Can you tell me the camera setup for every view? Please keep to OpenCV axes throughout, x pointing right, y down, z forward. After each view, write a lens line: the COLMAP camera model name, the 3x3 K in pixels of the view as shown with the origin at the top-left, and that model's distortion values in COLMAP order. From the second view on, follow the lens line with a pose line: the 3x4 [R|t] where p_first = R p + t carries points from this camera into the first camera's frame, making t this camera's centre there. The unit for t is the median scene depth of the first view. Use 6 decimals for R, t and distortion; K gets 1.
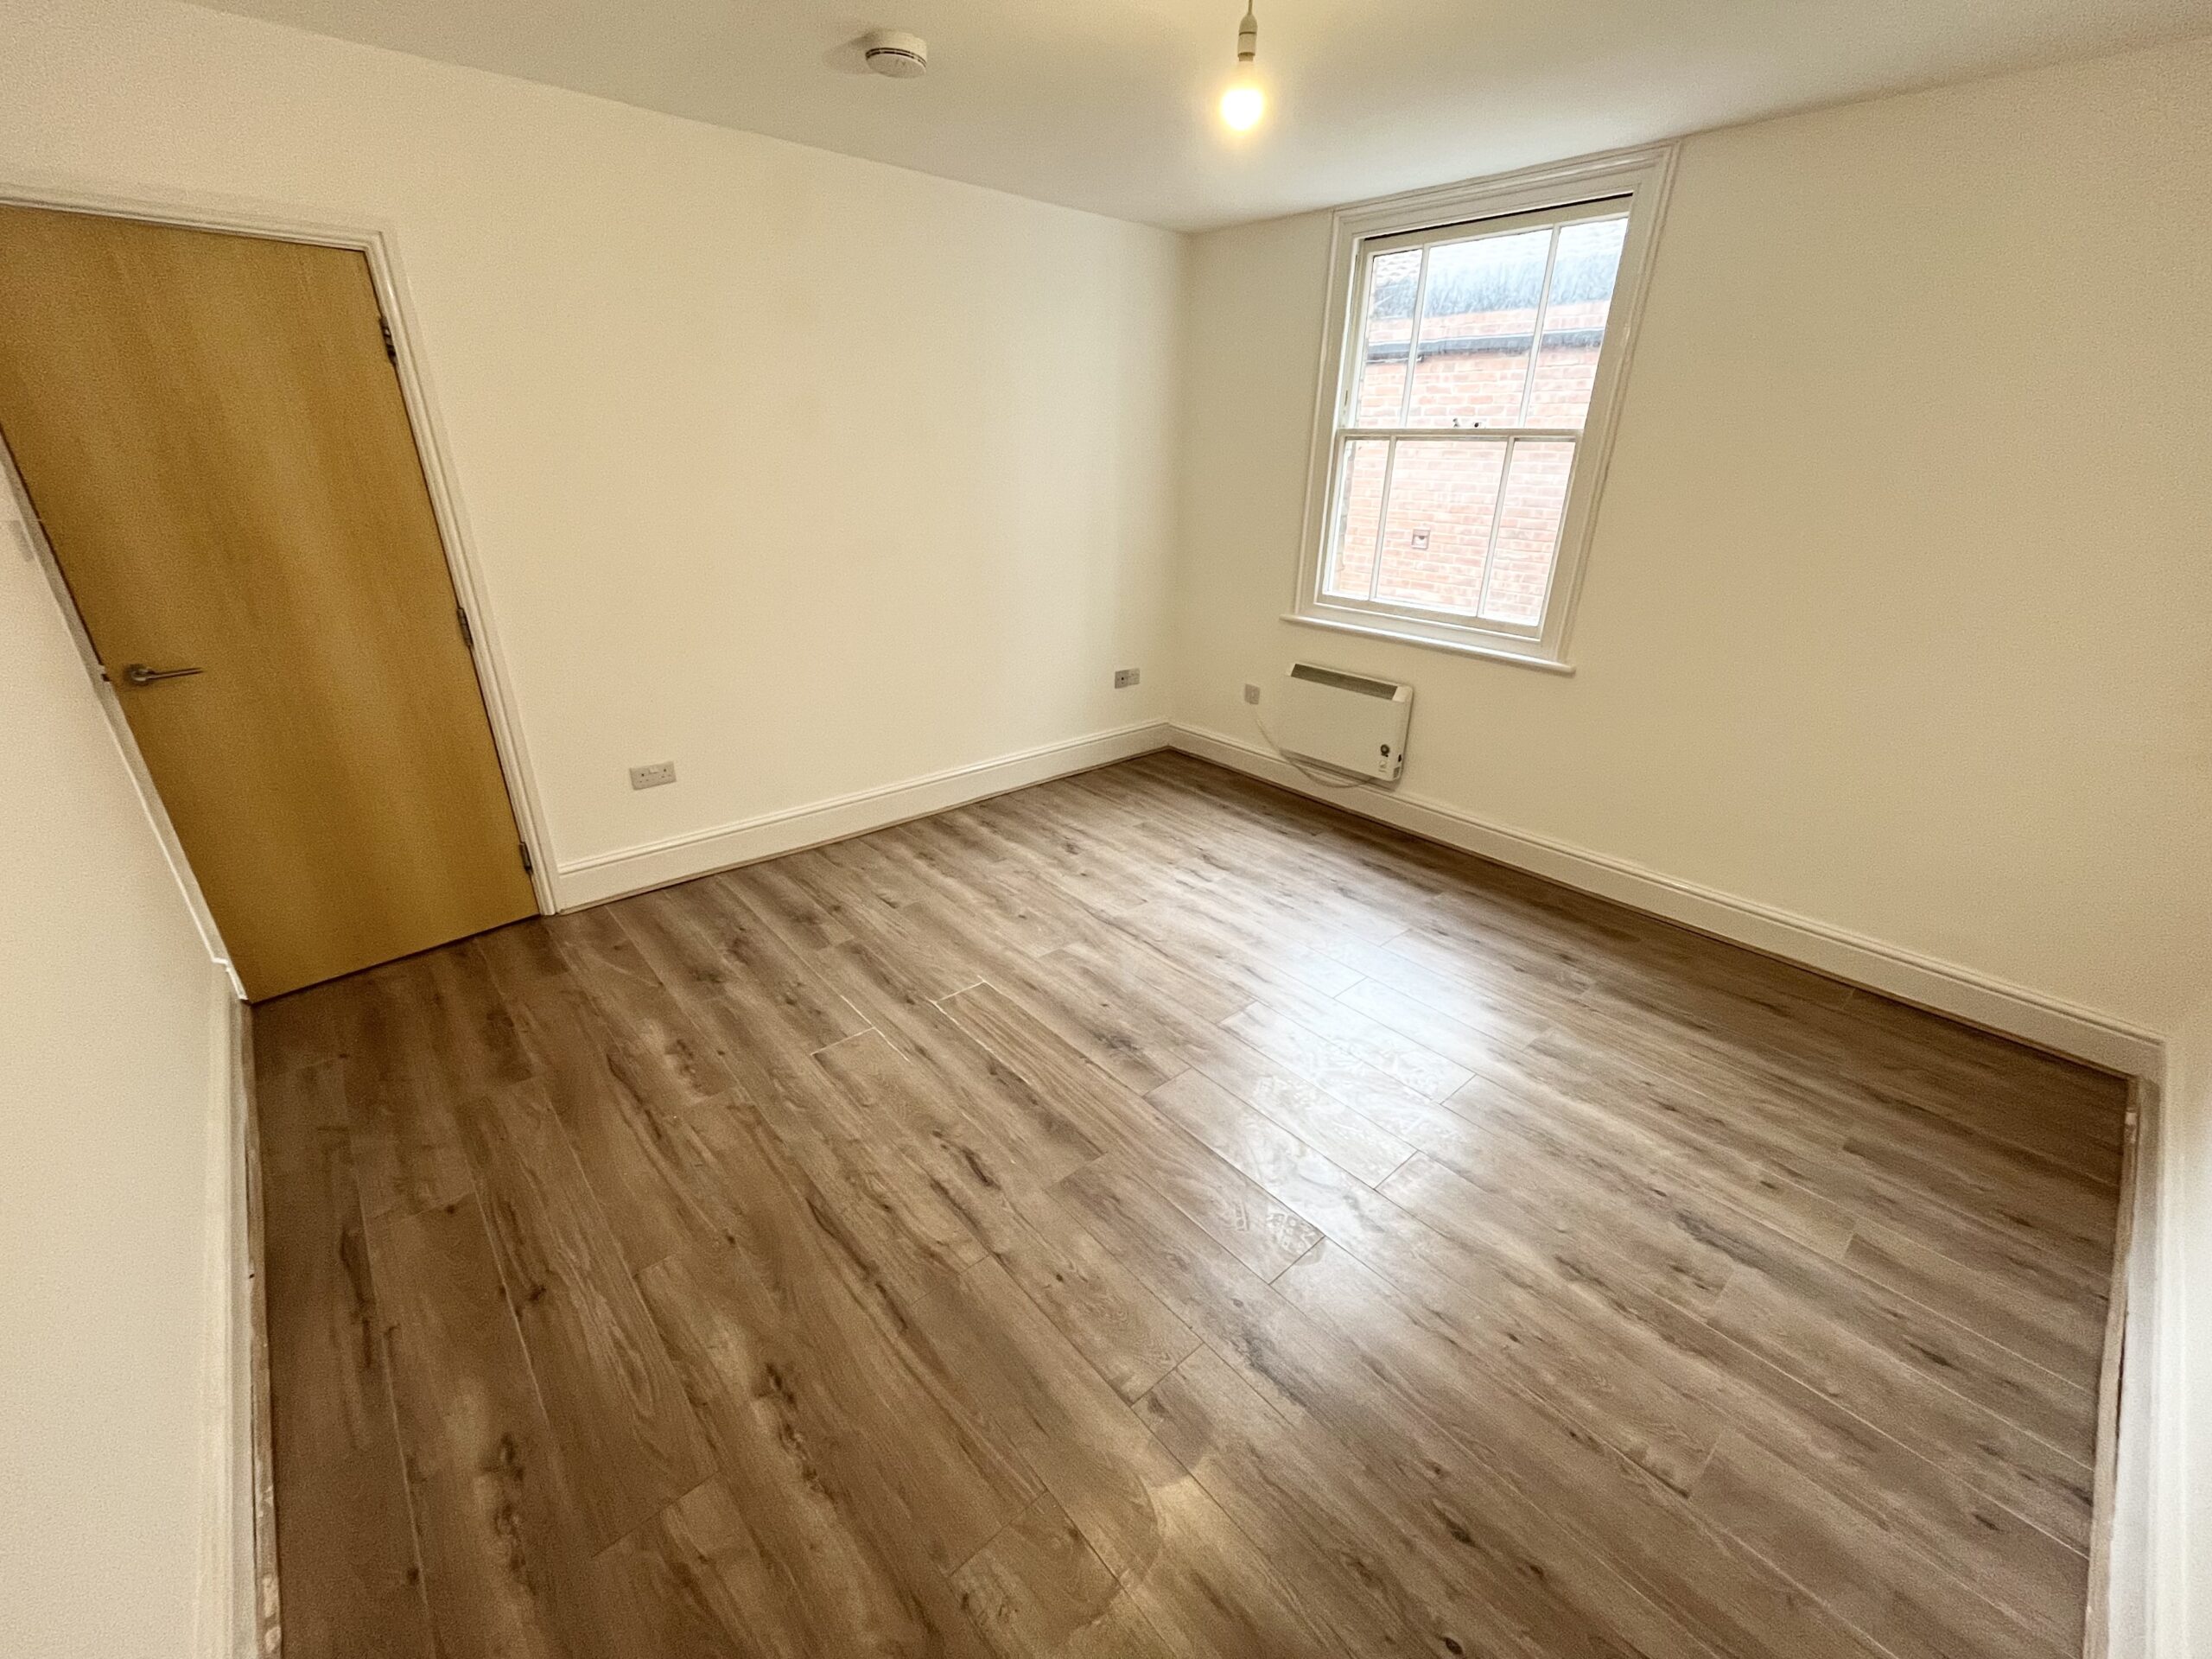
lens RADIAL K [[900.1, 0, 1102.5], [0, 900.1, 832.3], [0, 0, 1]] dist [-0.003162, 0.002251]
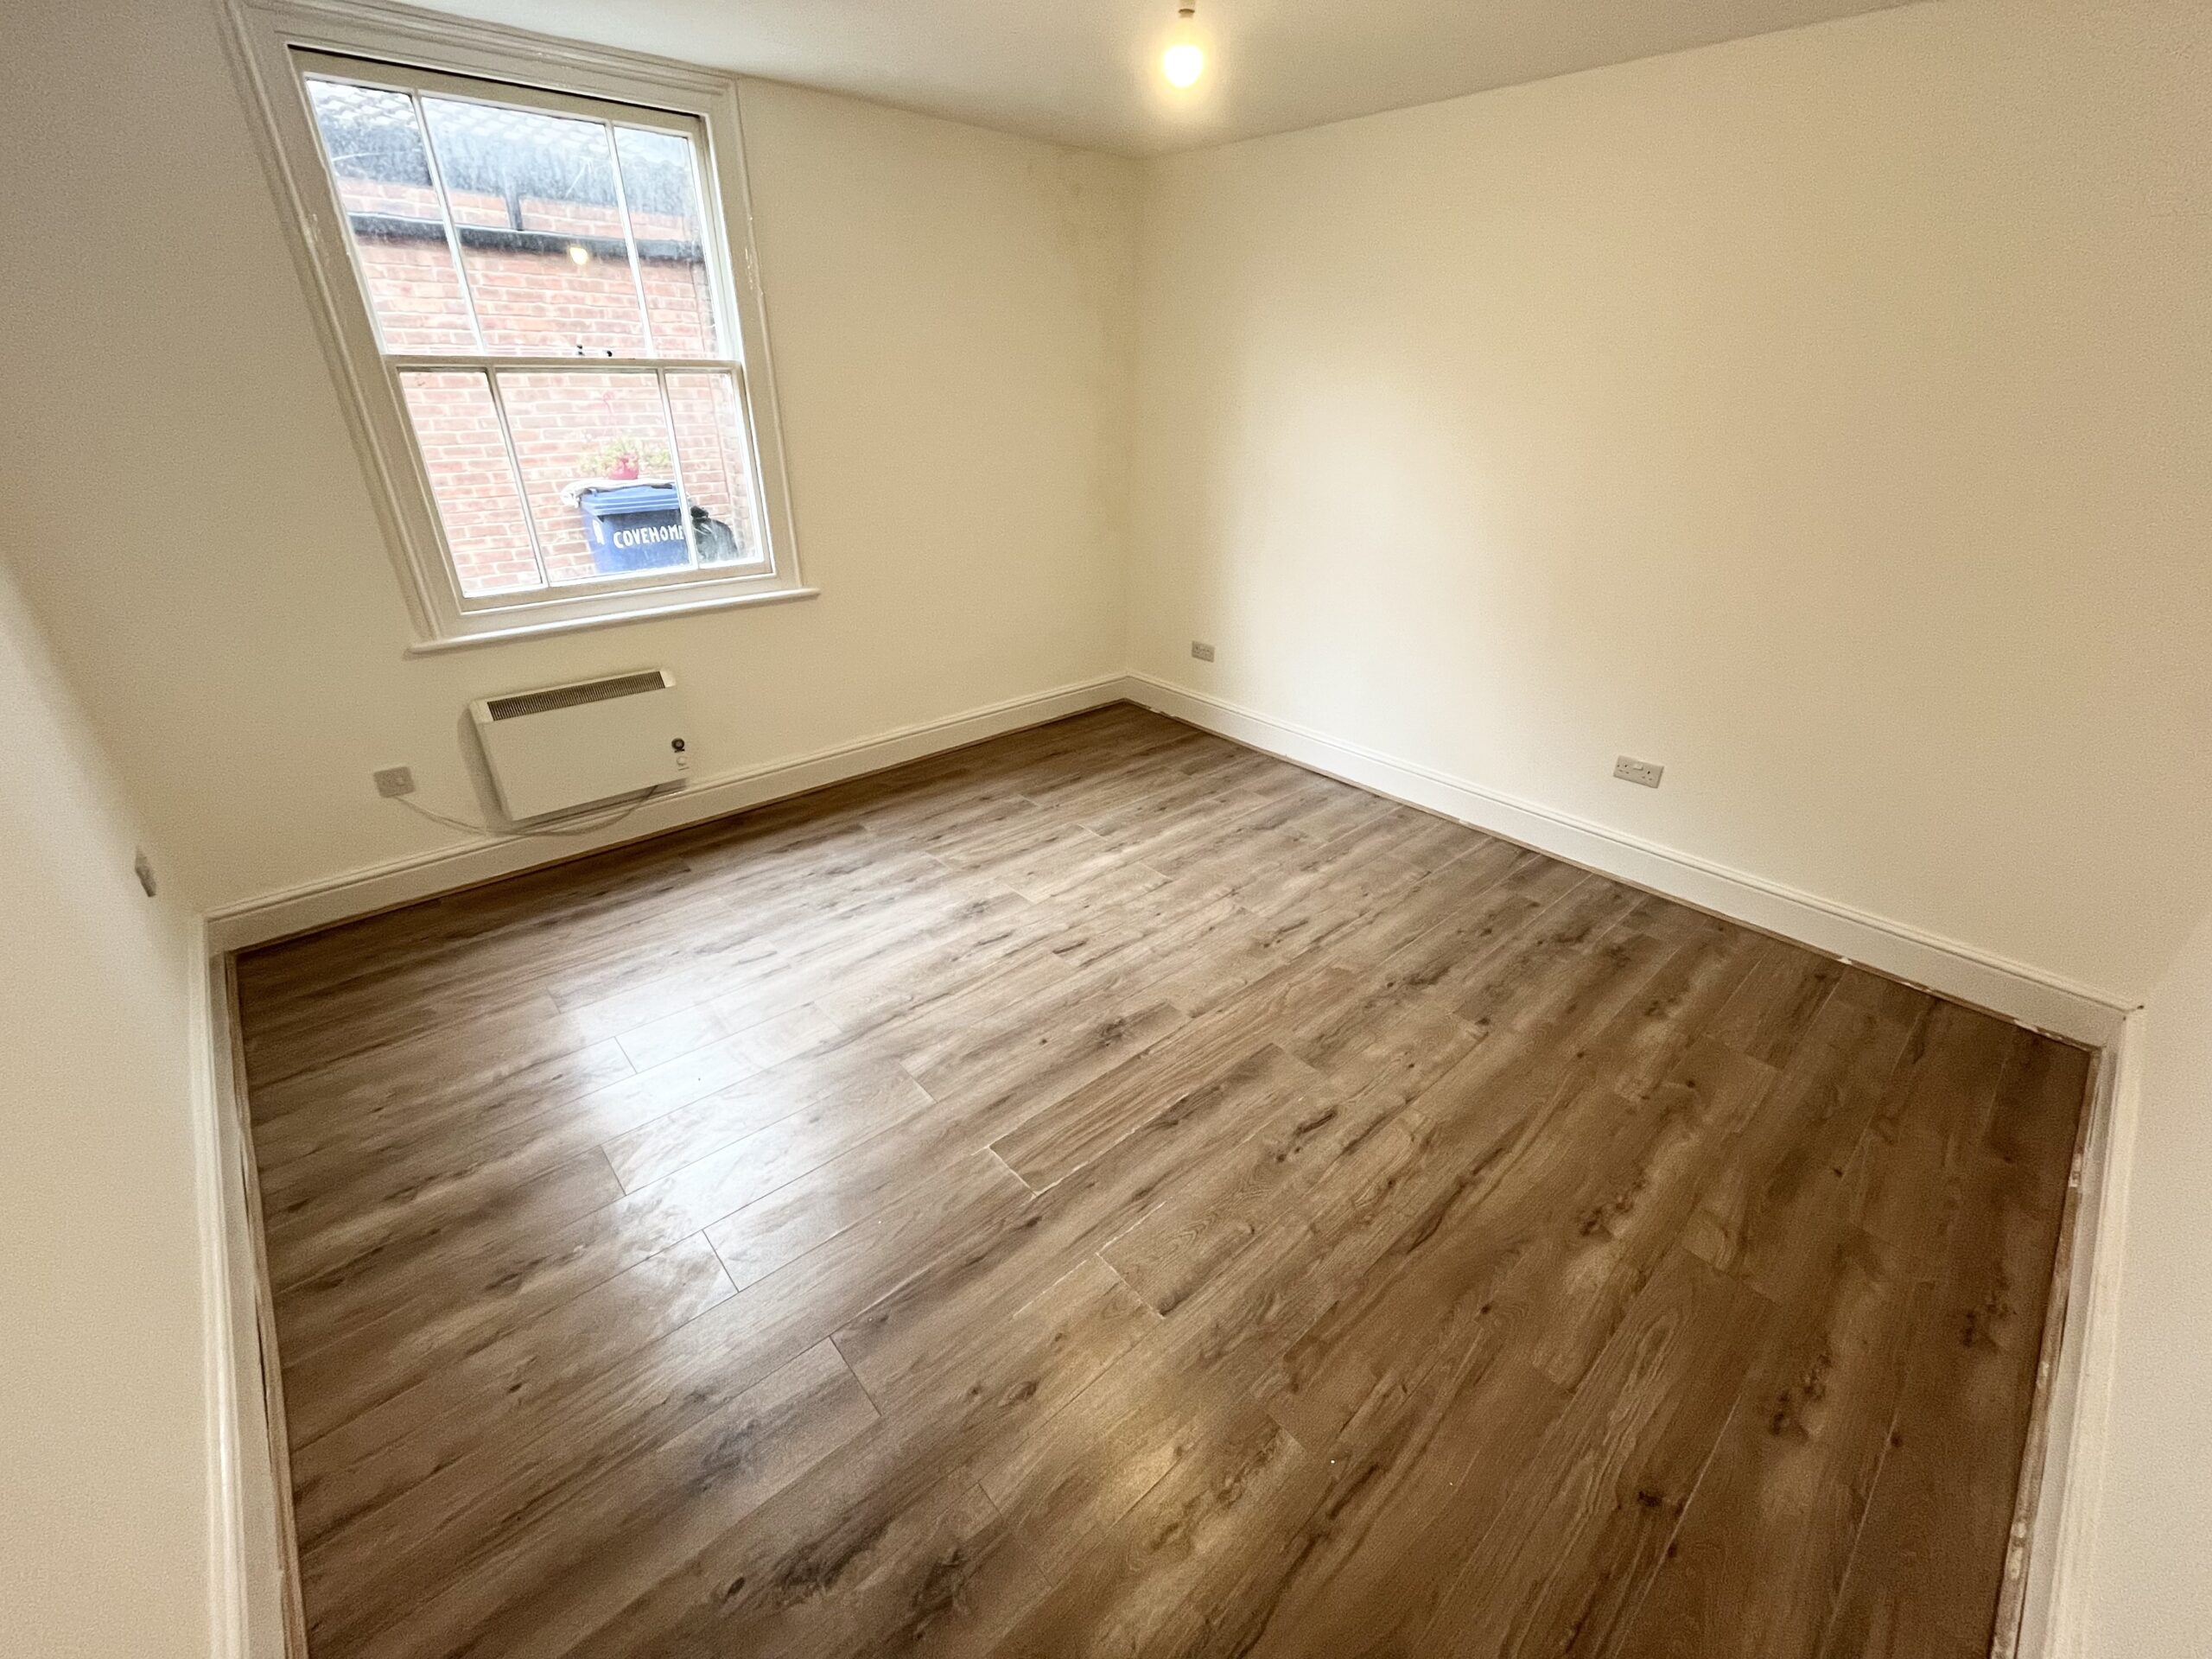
lens RADIAL K [[900.1, 0, 1102.5], [0, 900.1, 832.3], [0, 0, 1]] dist [-0.003162, 0.002251]
pose [[-0.010399, -0.470167, 0.882516, -0.791535], [0.386066, 0.812244, 0.437278, -0.395670], [-0.922413, 0.345256, 0.173069, 0.827056]]
